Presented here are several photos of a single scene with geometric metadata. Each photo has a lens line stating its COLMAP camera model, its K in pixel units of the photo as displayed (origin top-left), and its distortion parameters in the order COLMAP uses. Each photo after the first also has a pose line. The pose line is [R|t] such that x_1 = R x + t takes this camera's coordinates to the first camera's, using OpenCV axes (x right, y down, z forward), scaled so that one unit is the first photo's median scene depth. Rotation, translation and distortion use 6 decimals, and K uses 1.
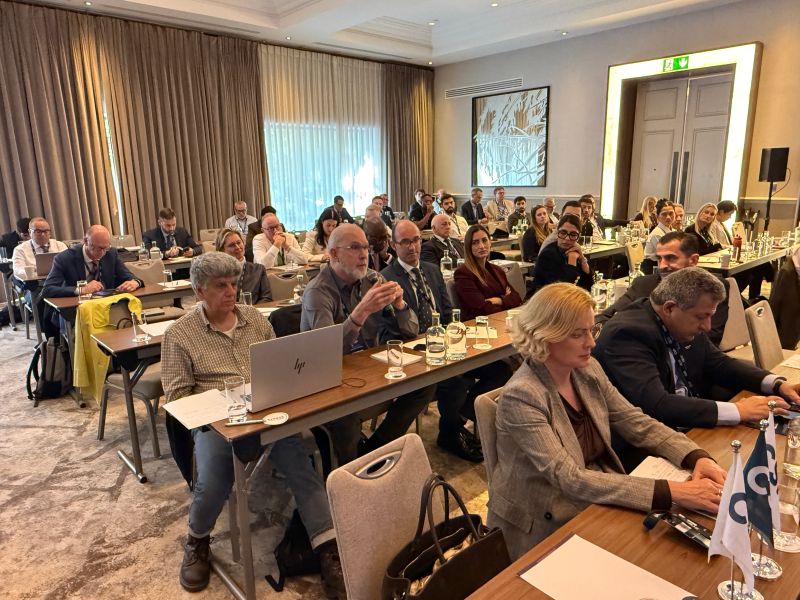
lens RADIAL K [[552.5, 0, 395.5], [0, 552.5, 305.9], [0, 0, 1]] dist [-0.002141, -0.002937]
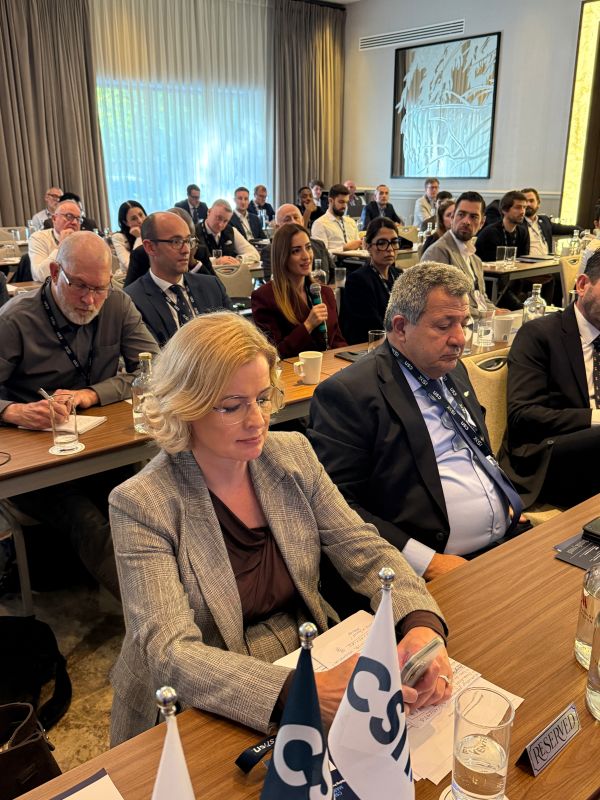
lens RADIAL K [[710.0, 0, 298.5], [0, 710.0, 395.6], [0, 0, 1]] dist [0.042919, -0.044958]
pose [[0.999103, 0.028587, -0.031230, 0.228272], [-0.025954, 0.996320, 0.081688, -0.009338], [0.033450, -0.080804, 0.996169, 0.143289]]
